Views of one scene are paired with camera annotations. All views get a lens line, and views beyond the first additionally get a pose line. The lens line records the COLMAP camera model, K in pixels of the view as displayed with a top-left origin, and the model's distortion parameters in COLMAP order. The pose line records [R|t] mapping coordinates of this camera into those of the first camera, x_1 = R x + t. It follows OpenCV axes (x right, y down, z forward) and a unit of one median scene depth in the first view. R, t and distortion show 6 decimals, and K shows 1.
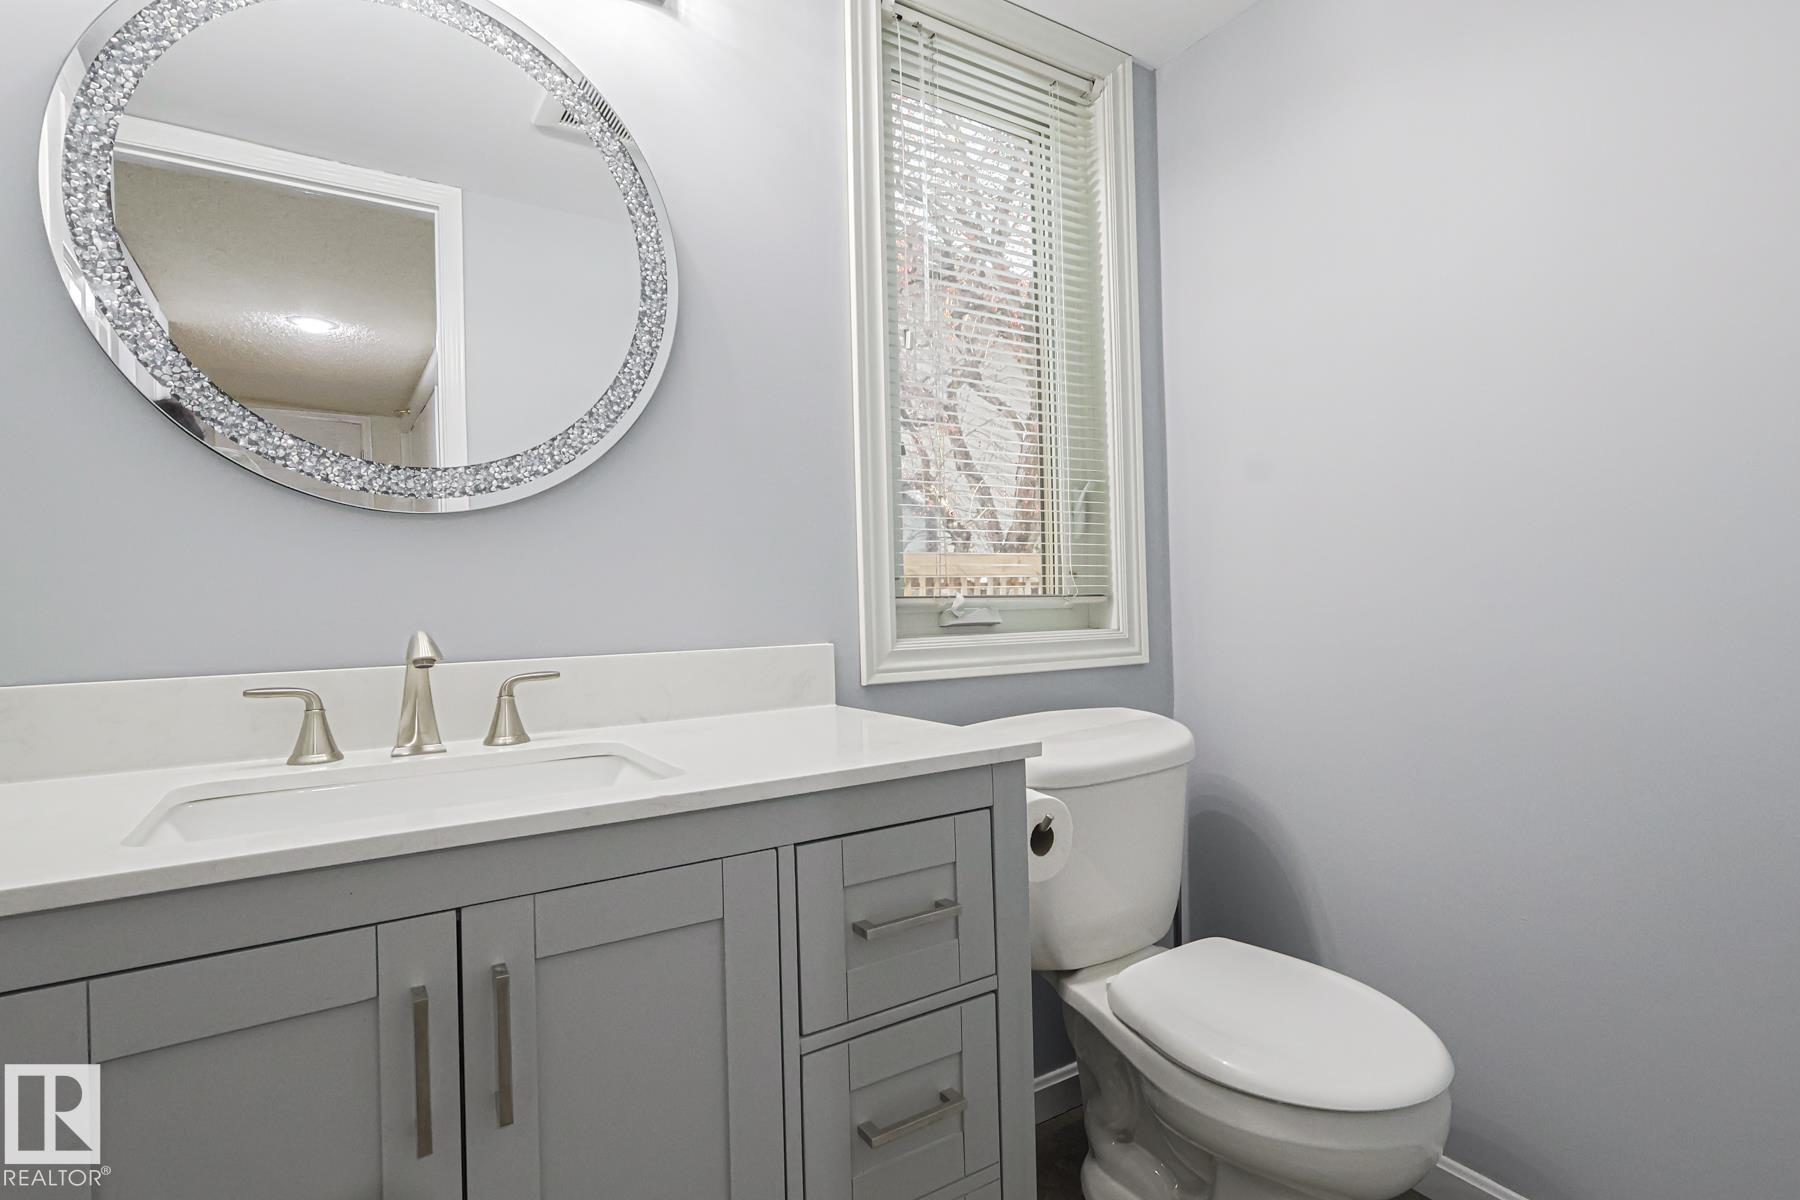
lens RADIAL K [[885.4, 0, 908.4], [0, 885.4, 601.3], [0, 0, 1]] dist [-0.001960, 0.001906]
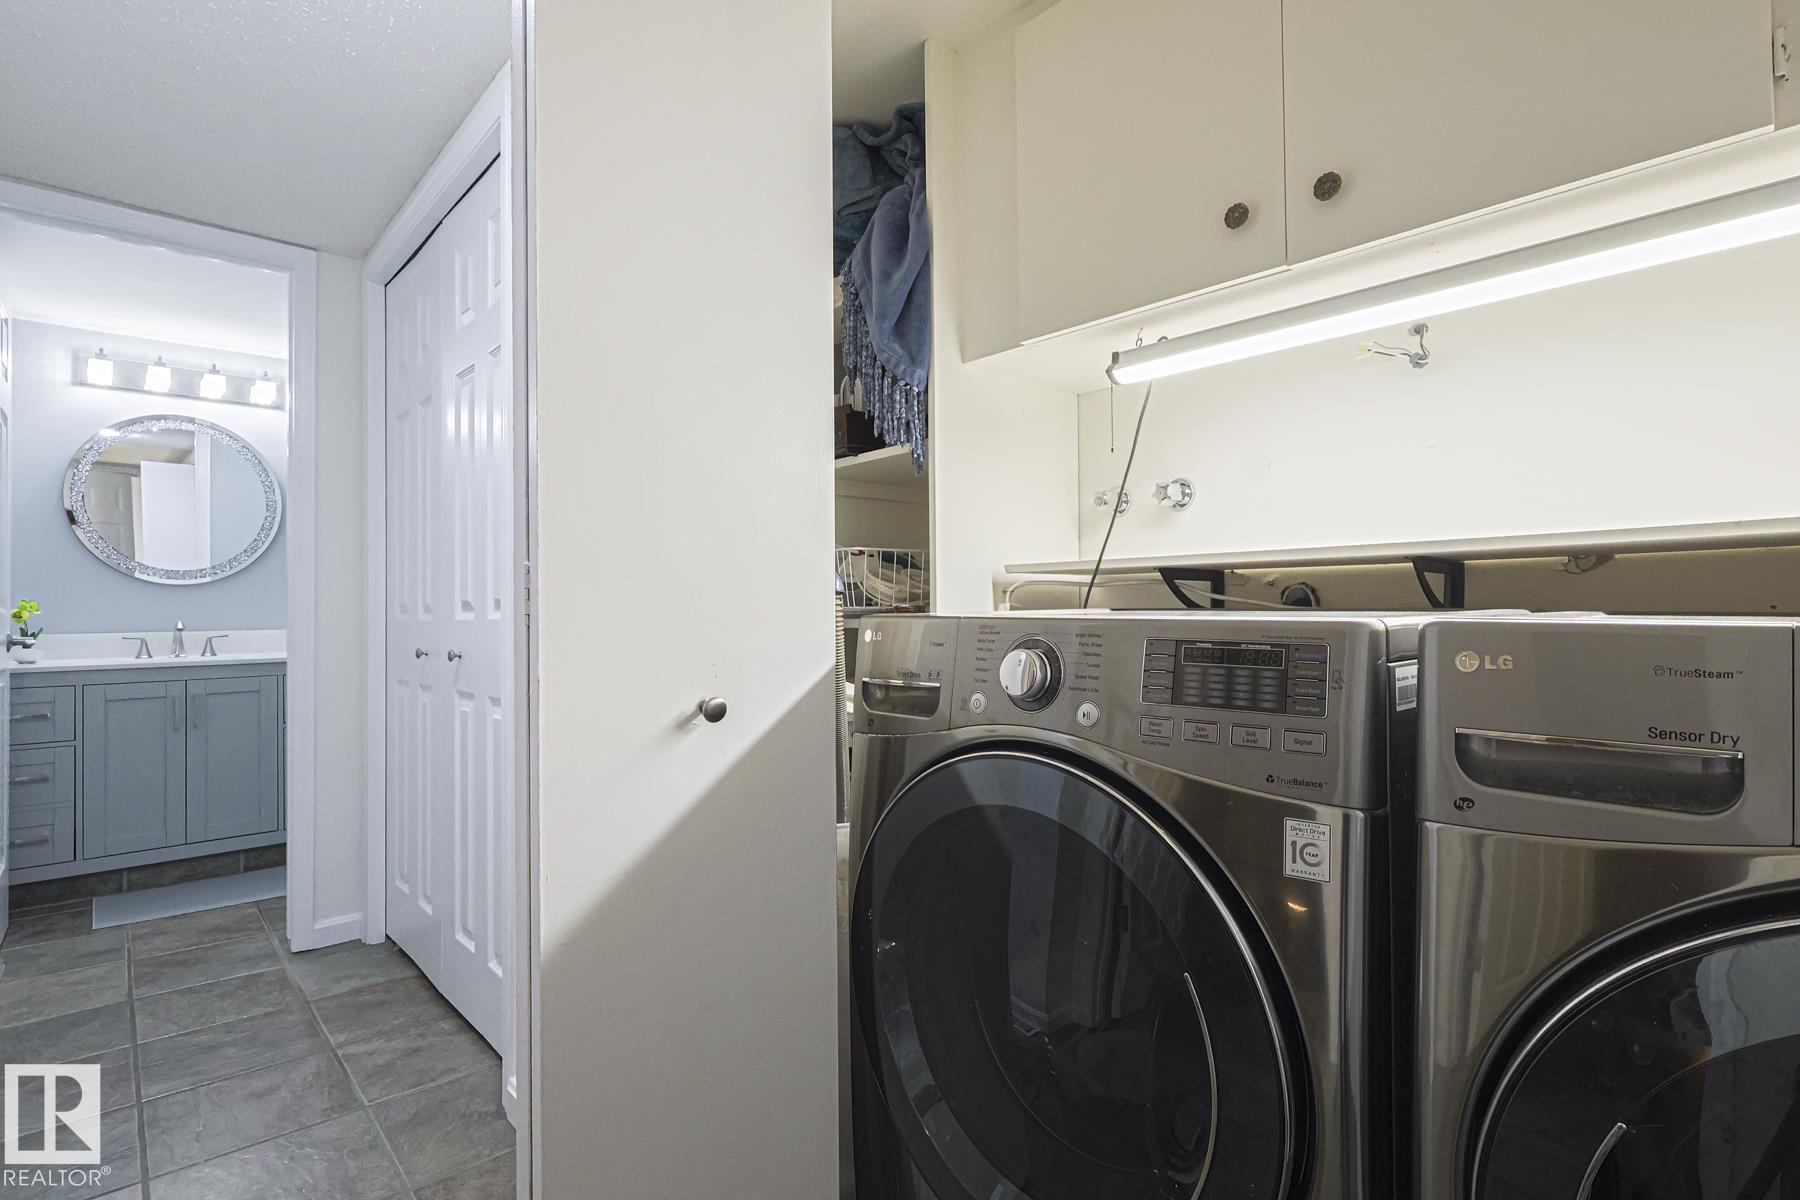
lens RADIAL K [[885.4, 0, 901.2], [0, 885.4, 606.9], [0, 0, 1]] dist [-0.001960, 0.001906]
pose [[0.985190, 0.024540, 0.169701, 1.624892], [-0.025131, 0.999683, 0.001338, -0.095606], [-0.169615, -0.005583, 0.985495, -2.860820]]
